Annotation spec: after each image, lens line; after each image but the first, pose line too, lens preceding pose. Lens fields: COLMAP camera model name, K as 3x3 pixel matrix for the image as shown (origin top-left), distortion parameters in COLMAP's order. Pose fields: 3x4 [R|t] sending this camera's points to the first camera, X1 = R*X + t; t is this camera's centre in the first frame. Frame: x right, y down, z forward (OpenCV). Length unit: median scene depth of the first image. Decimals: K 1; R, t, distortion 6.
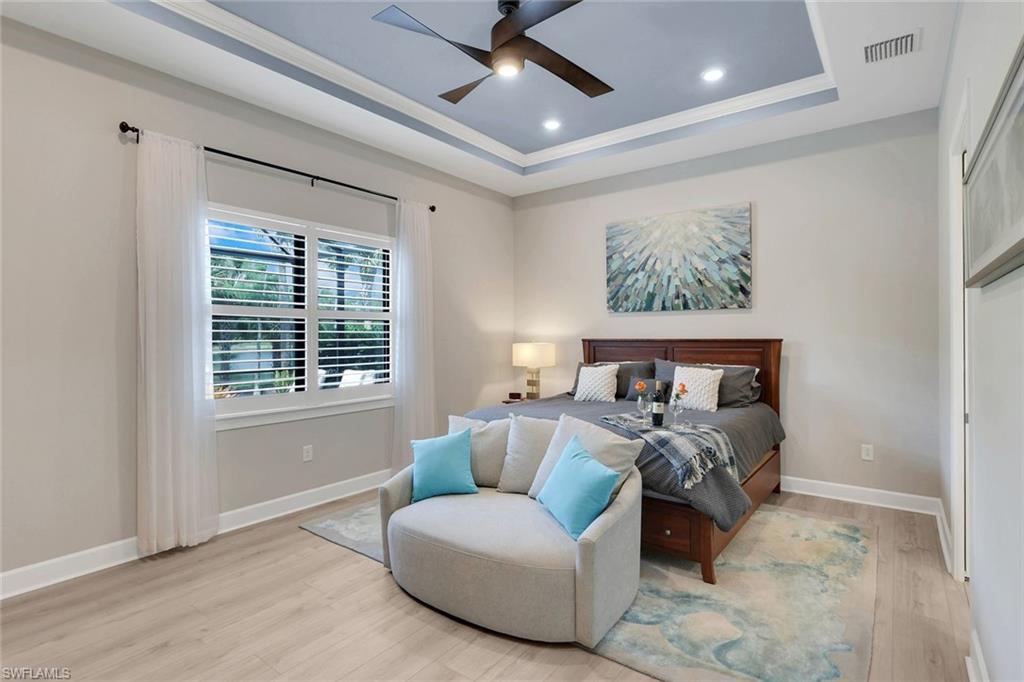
lens RADIAL K [[514.0, 0, 509.7], [0, 514.0, 336.9], [0, 0, 1]] dist [-0.004228, -0.000331]
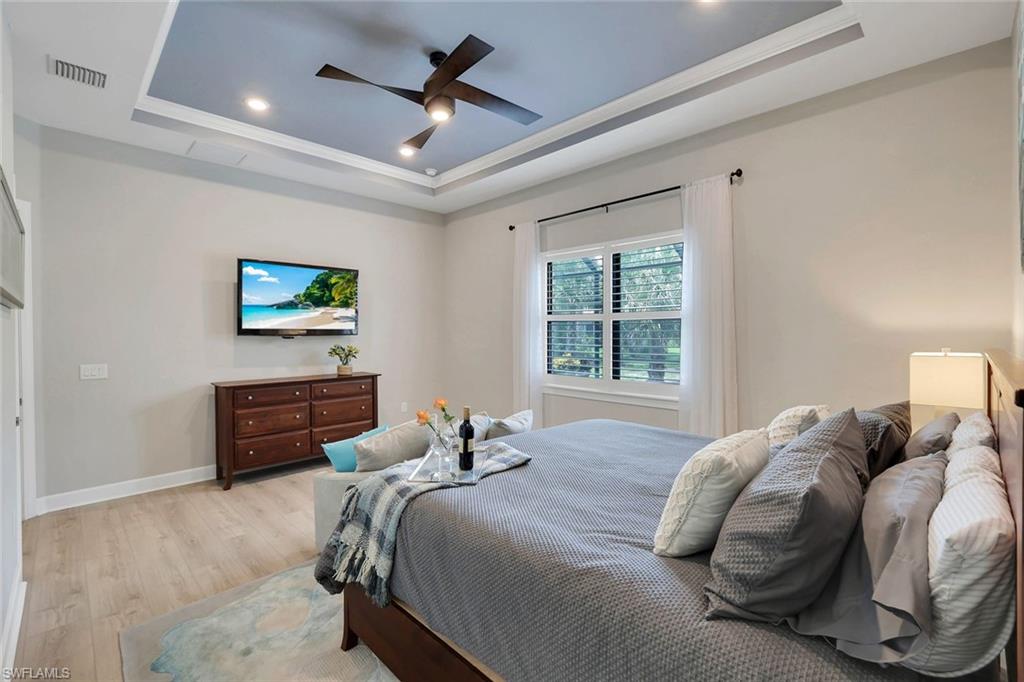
lens RADIAL K [[451.0, 0, 511.1], [0, 451.0, 338.2], [0, 0, 1]] dist [0.004559, 0.000604]
pose [[-0.146961, 0.013569, -0.989049, 0.699848], [-0.004940, 0.999883, 0.014452, -0.007979], [0.989130, 0.007010, -0.146877, 0.909523]]
